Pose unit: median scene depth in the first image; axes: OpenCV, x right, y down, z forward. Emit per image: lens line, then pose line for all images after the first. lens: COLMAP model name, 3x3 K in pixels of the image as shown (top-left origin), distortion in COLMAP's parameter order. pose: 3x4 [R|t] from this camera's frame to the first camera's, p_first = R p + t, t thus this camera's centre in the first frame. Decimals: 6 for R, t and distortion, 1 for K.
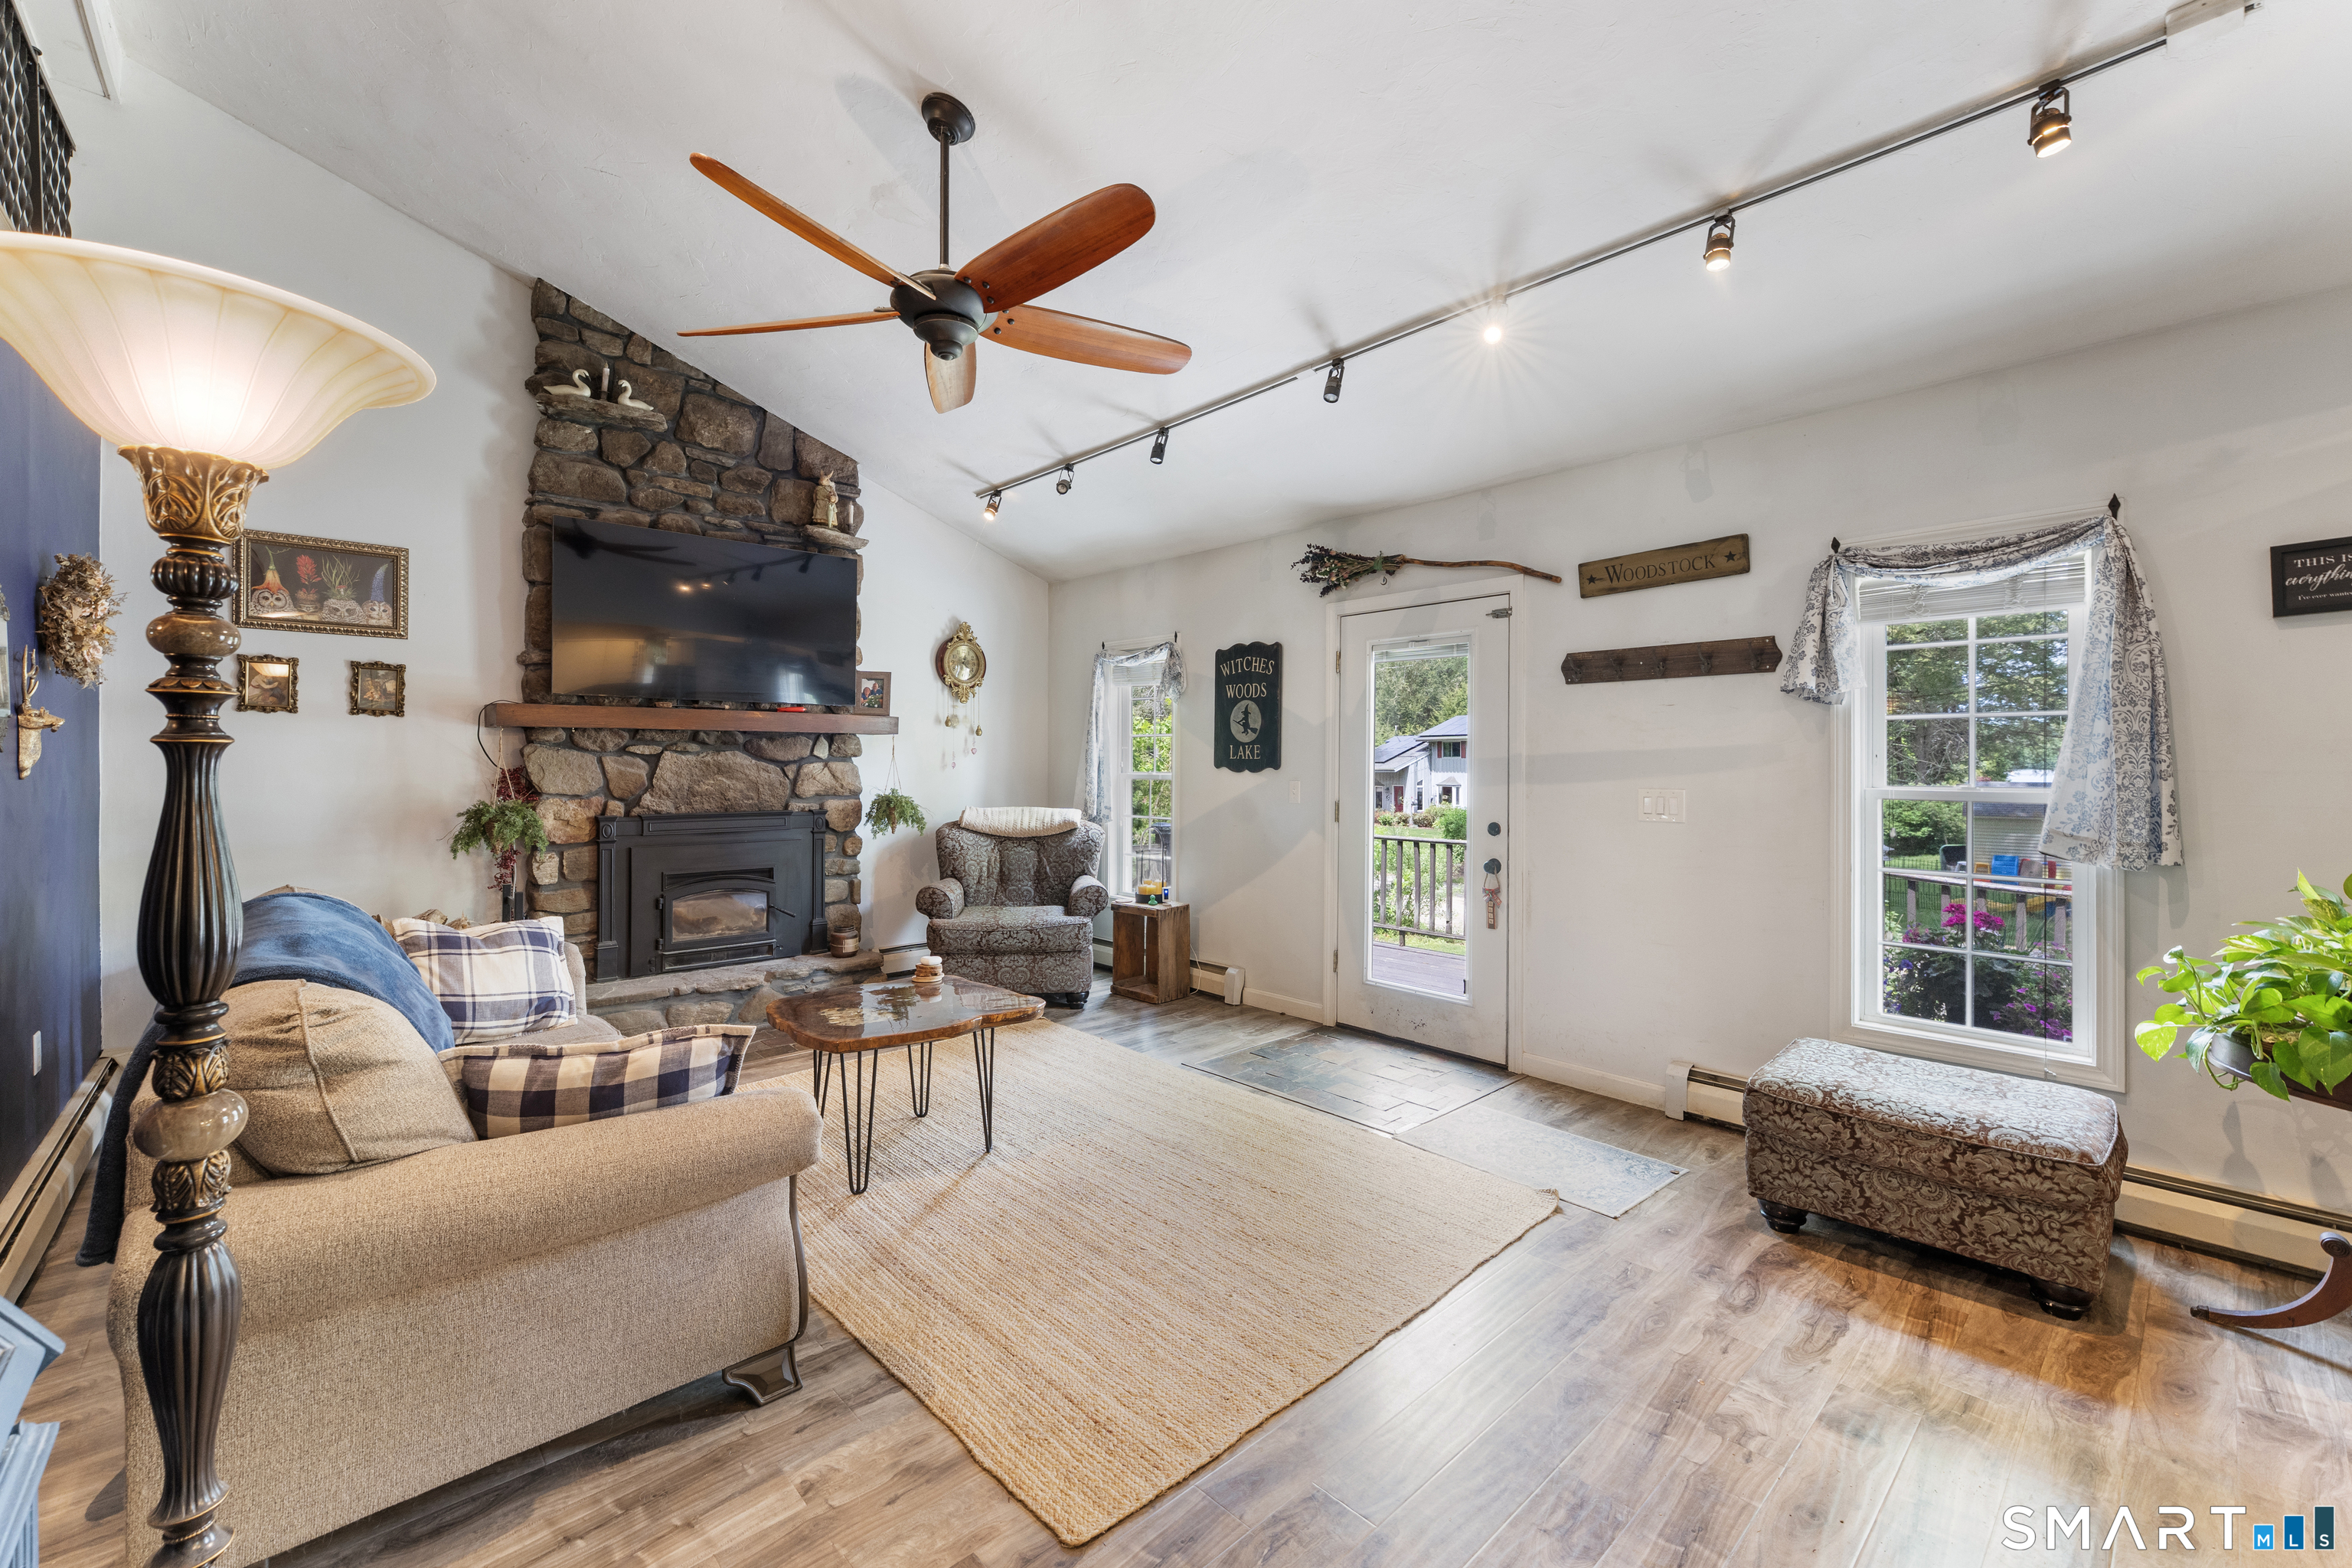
lens RADIAL K [[949.0, 0, 1179.7], [0, 949.0, 761.8], [0, 0, 1]] dist [0.001631, 0.000041]
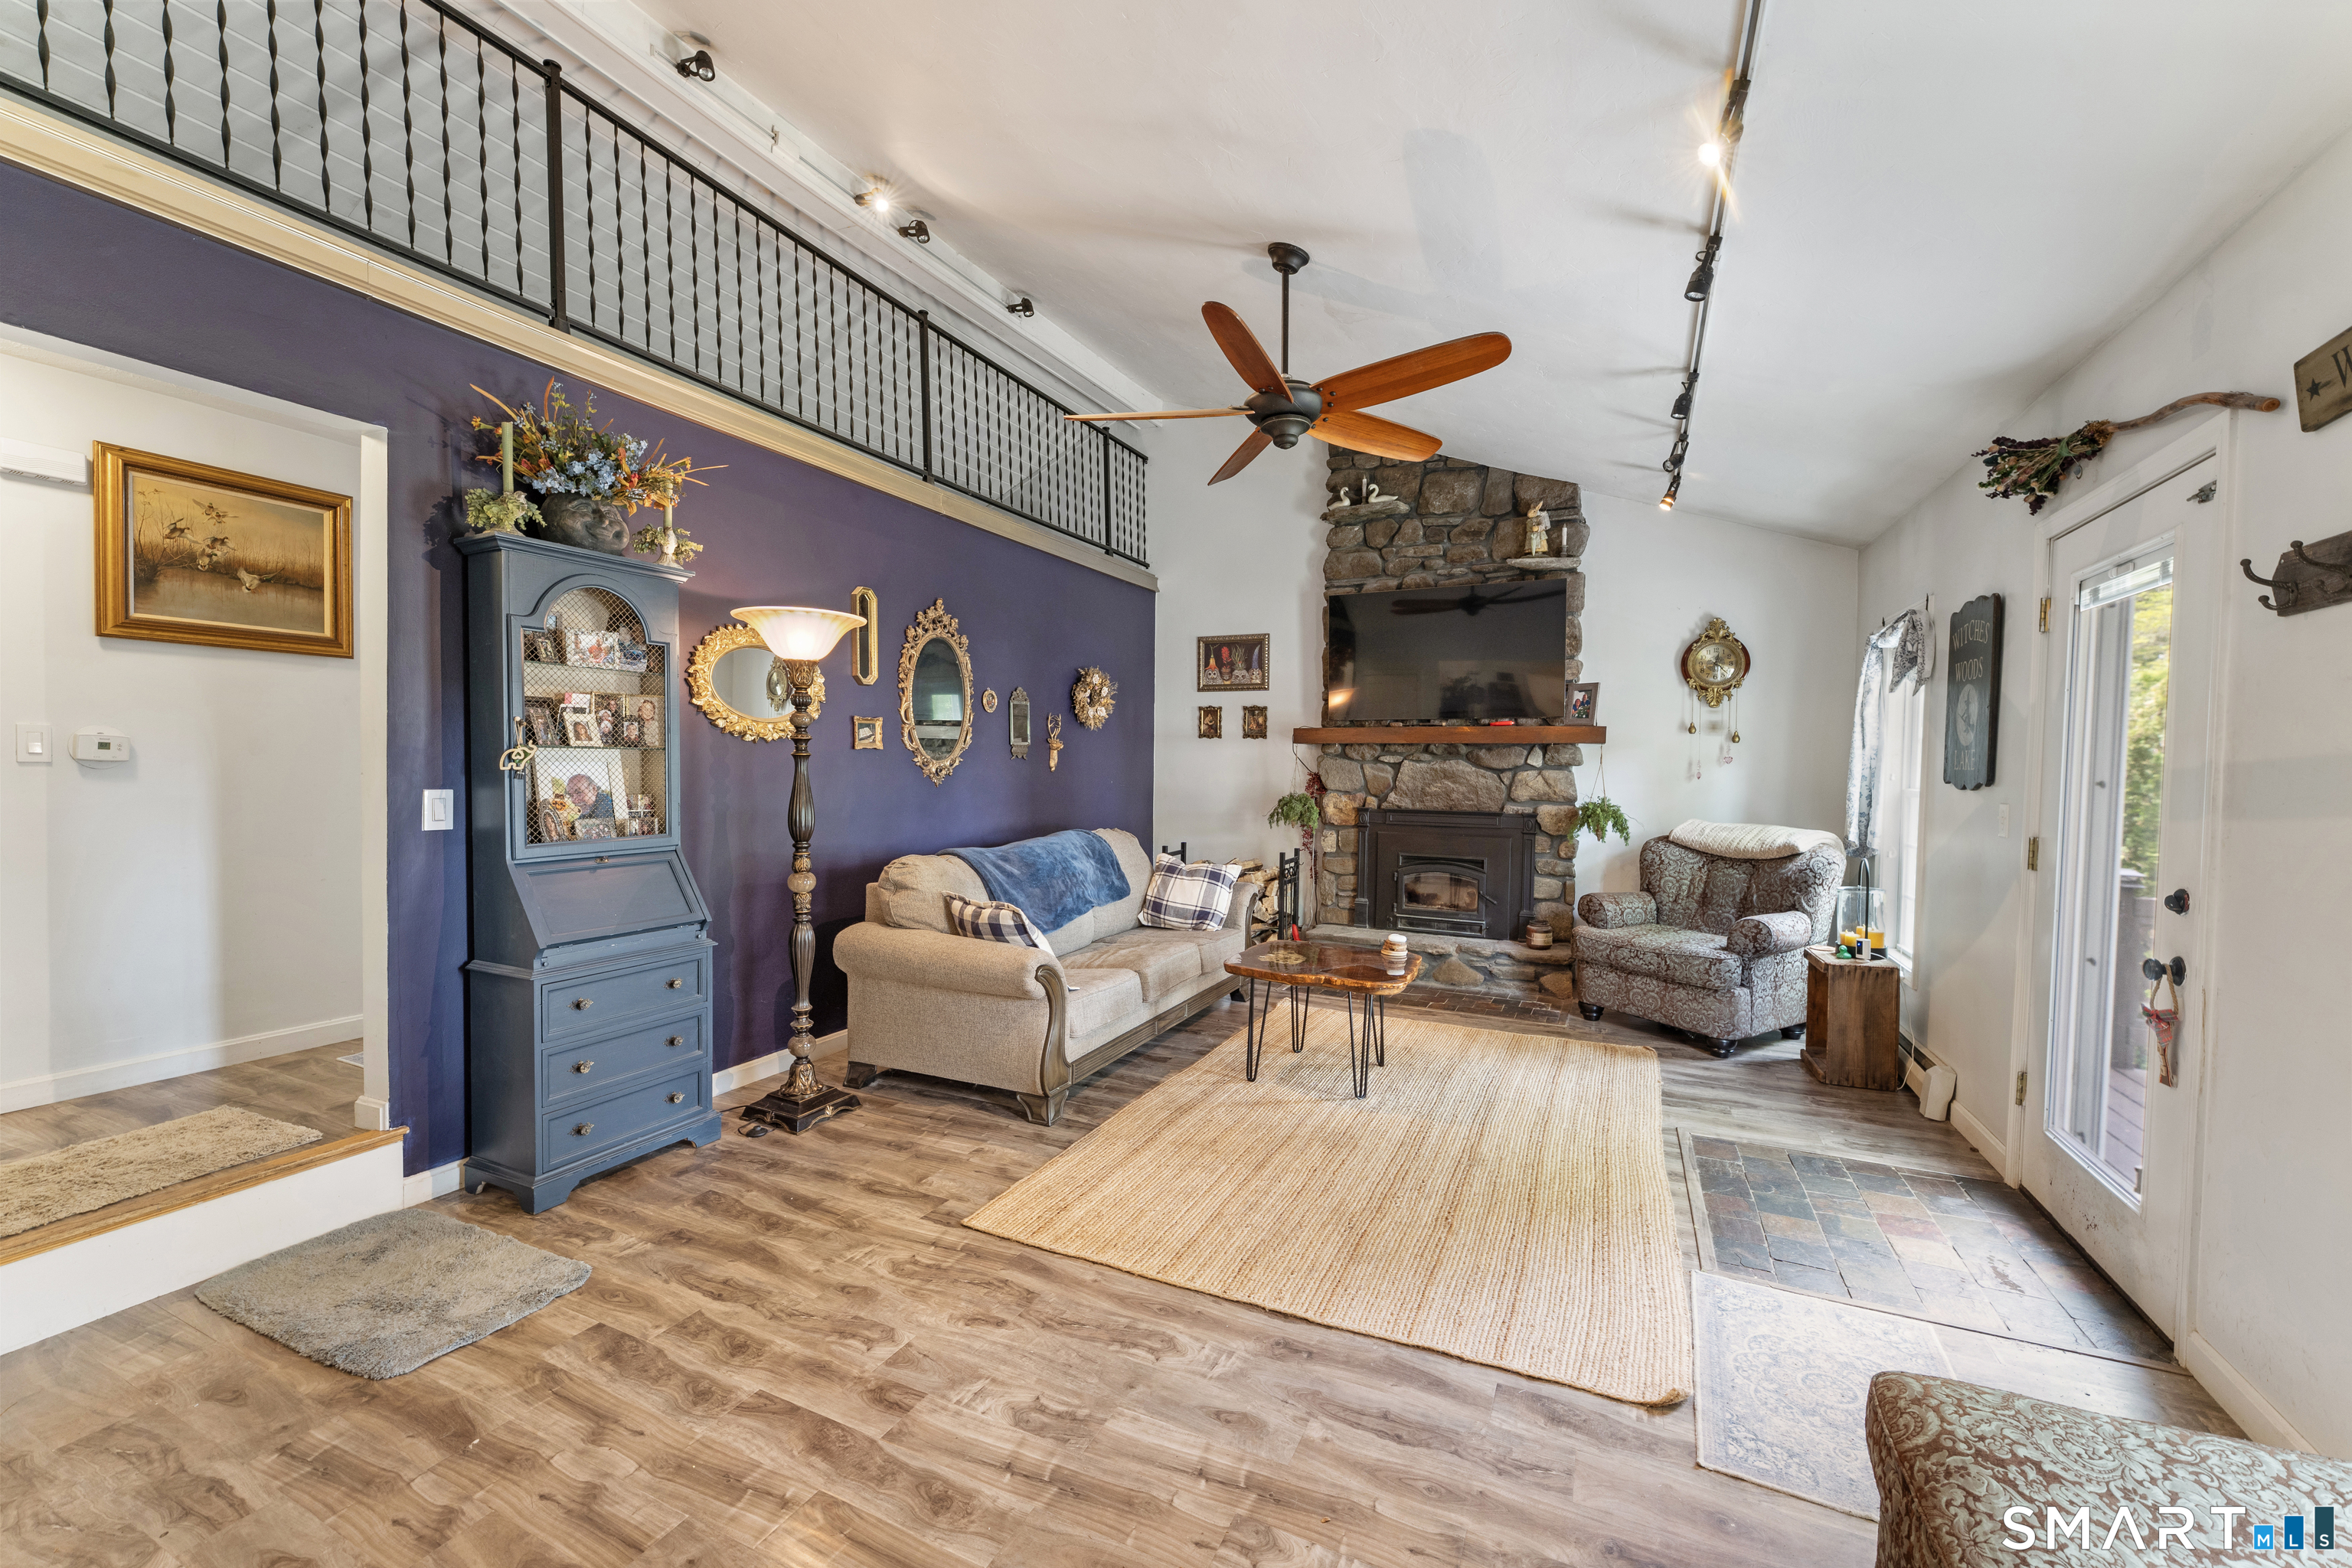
lens RADIAL K [[925.5, 0, 1182.9], [0, 925.5, 786.4], [0, 0, 1]] dist [-0.000773, -0.000096]
pose [[0.380575, 0.024228, -0.924433, 0.506308], [-0.011152, 0.999704, 0.021609, 0.000710], [0.924683, 0.002085, 0.380733, 0.239230]]
